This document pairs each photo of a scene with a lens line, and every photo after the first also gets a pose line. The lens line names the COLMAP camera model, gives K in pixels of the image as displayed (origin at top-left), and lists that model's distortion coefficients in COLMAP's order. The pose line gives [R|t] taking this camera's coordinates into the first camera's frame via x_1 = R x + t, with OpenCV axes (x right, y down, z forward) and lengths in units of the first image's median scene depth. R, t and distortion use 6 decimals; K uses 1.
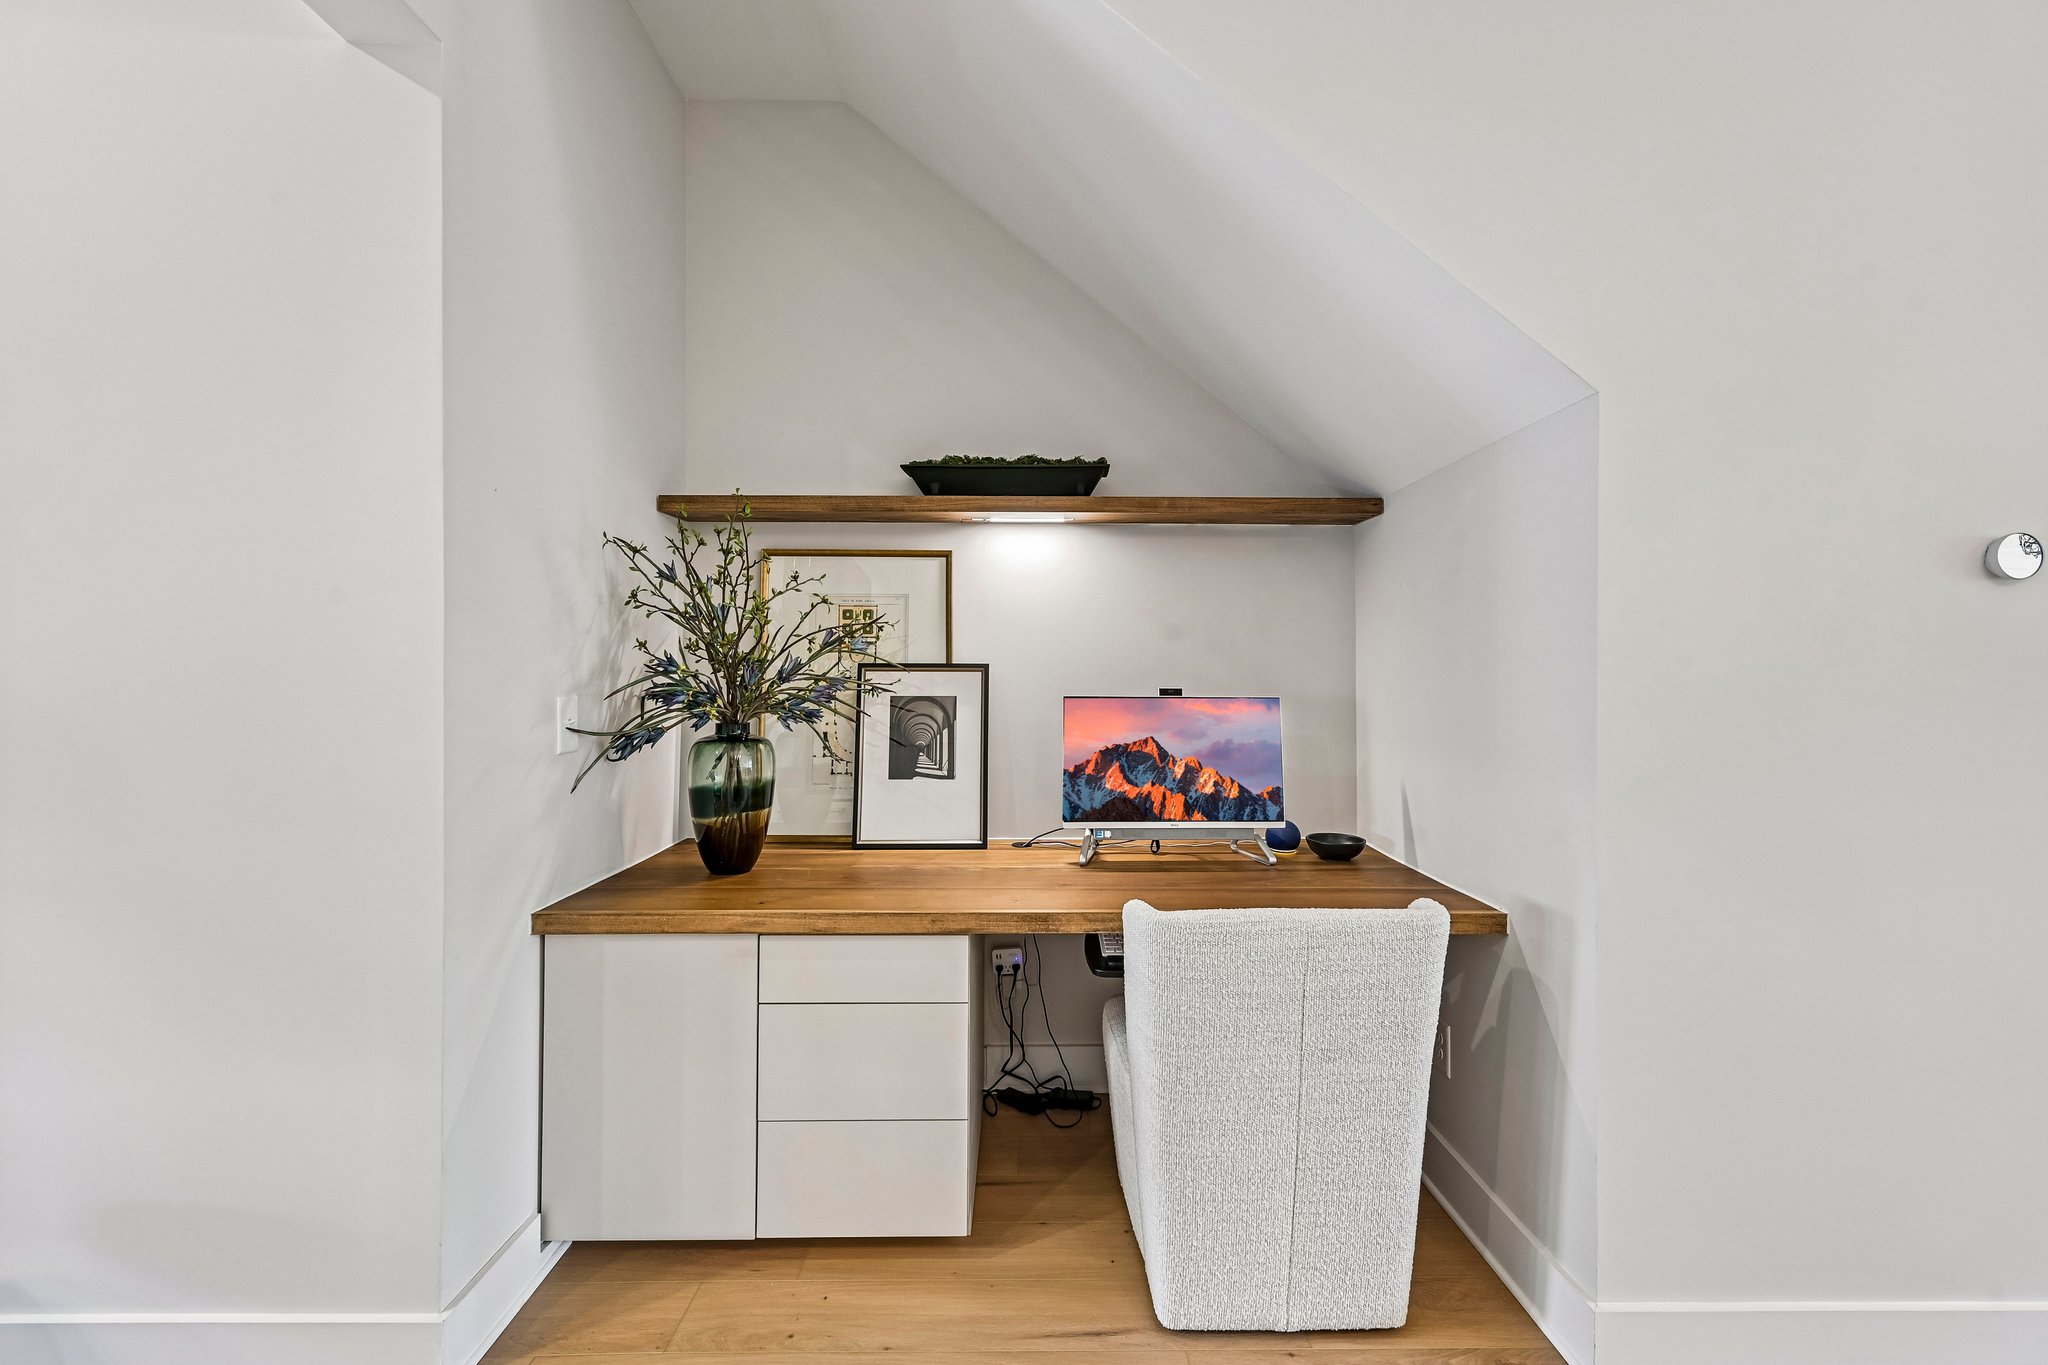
lens RADIAL K [[820.8, 0, 1016.4], [0, 820.8, 690.0], [0, 0, 1]] dist [0.000306, 0.000531]
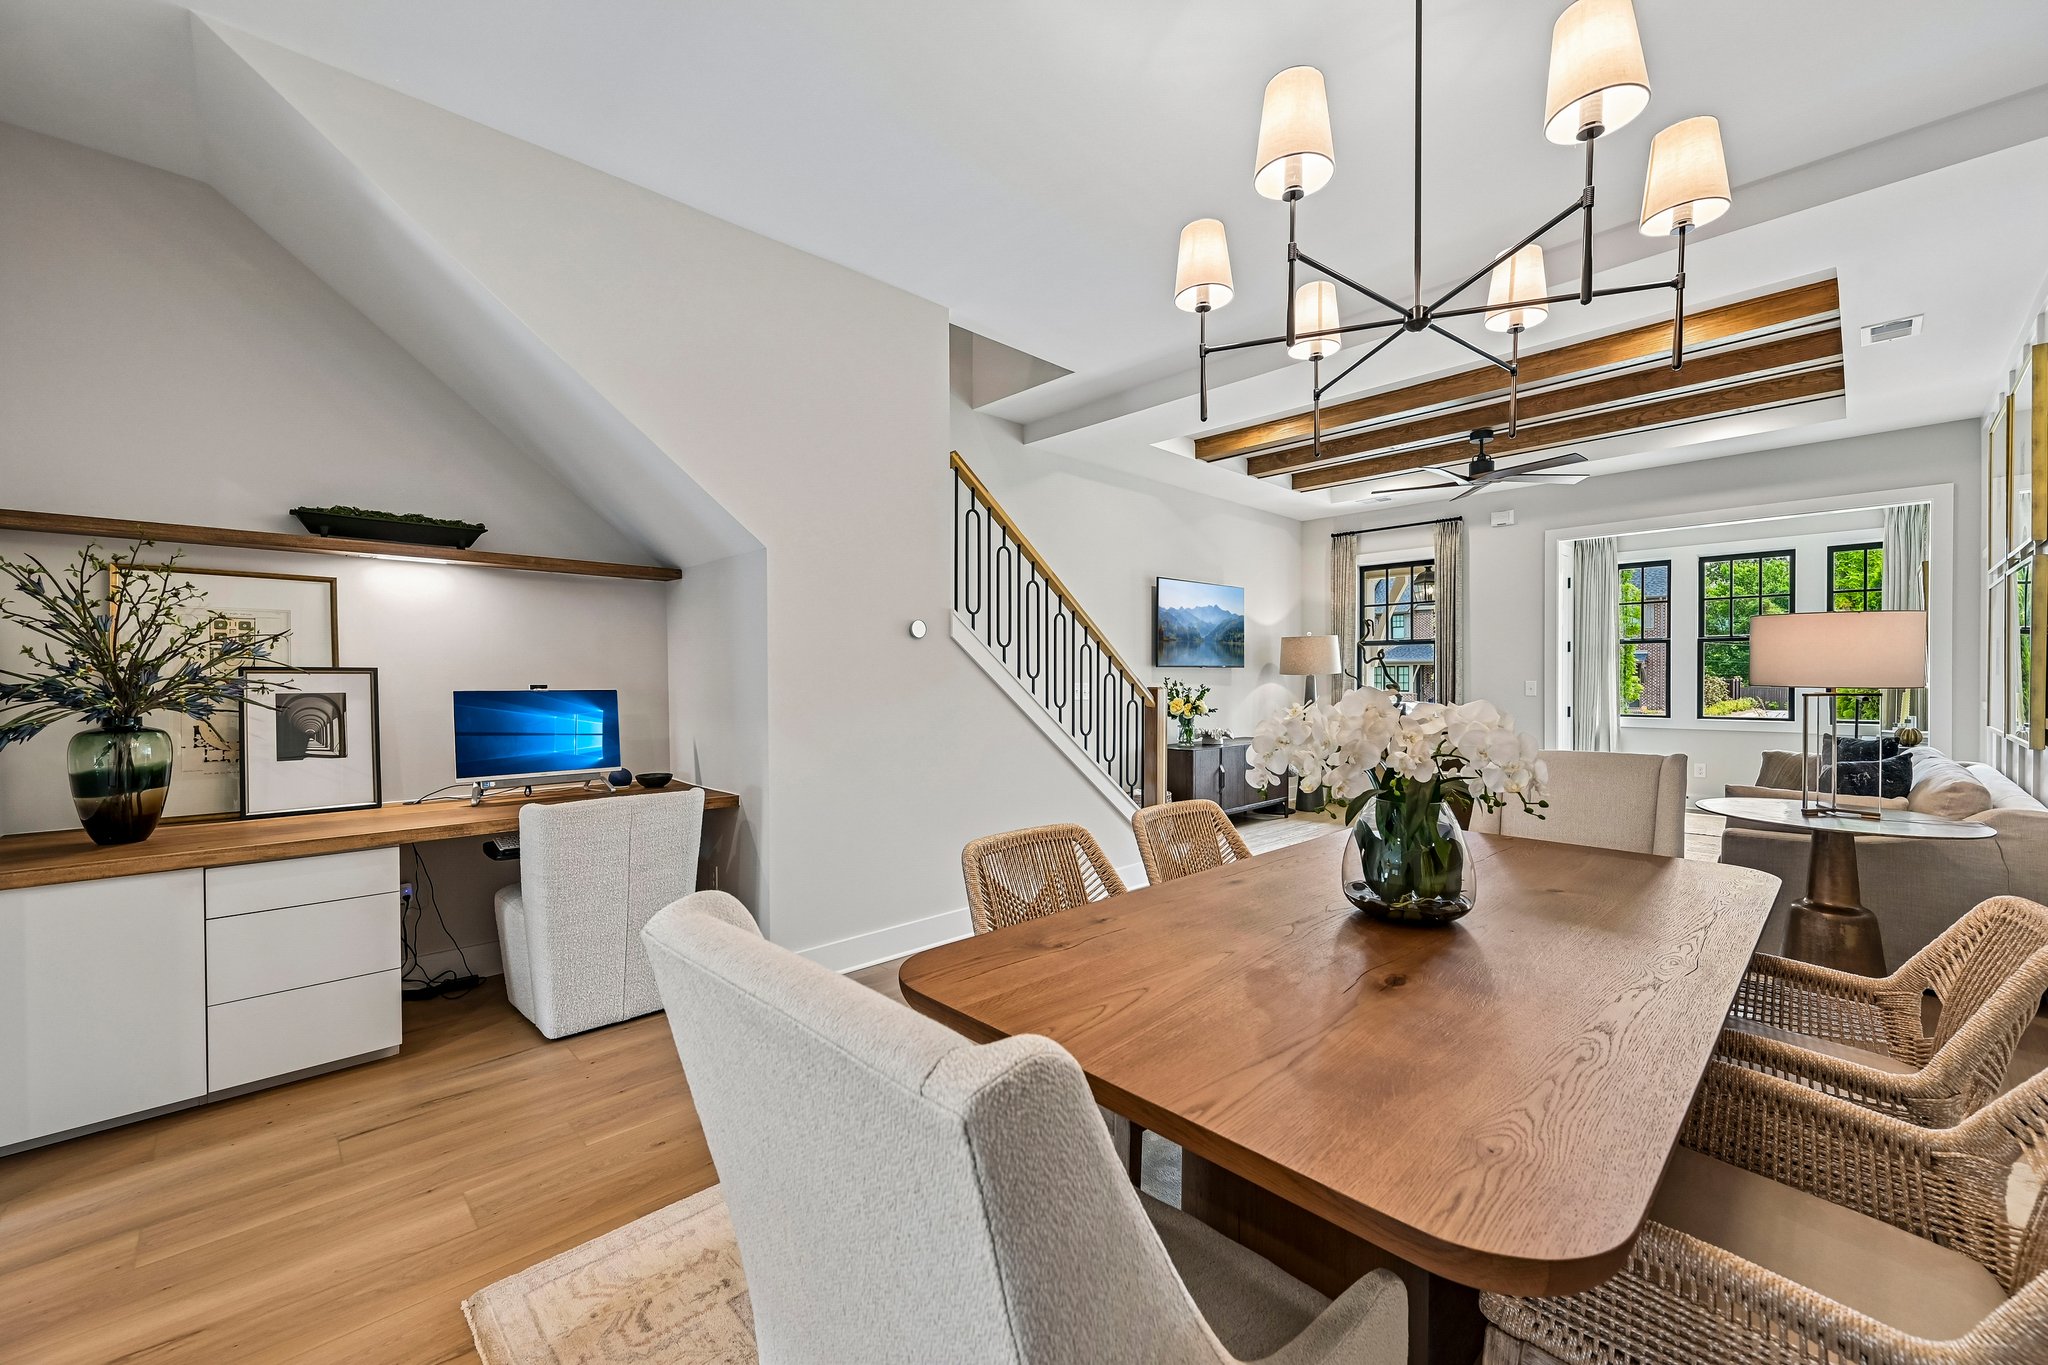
lens RADIAL K [[815.5, 0, 1031.8], [0, 815.5, 685.3], [0, 0, 1]] dist [-0.000336, 0.000010]
pose [[0.715332, -0.011095, 0.698697, -0.206901], [0.015948, 0.999873, -0.000451, 0.014160], [-0.698603, 0.011466, 0.715418, -0.689847]]
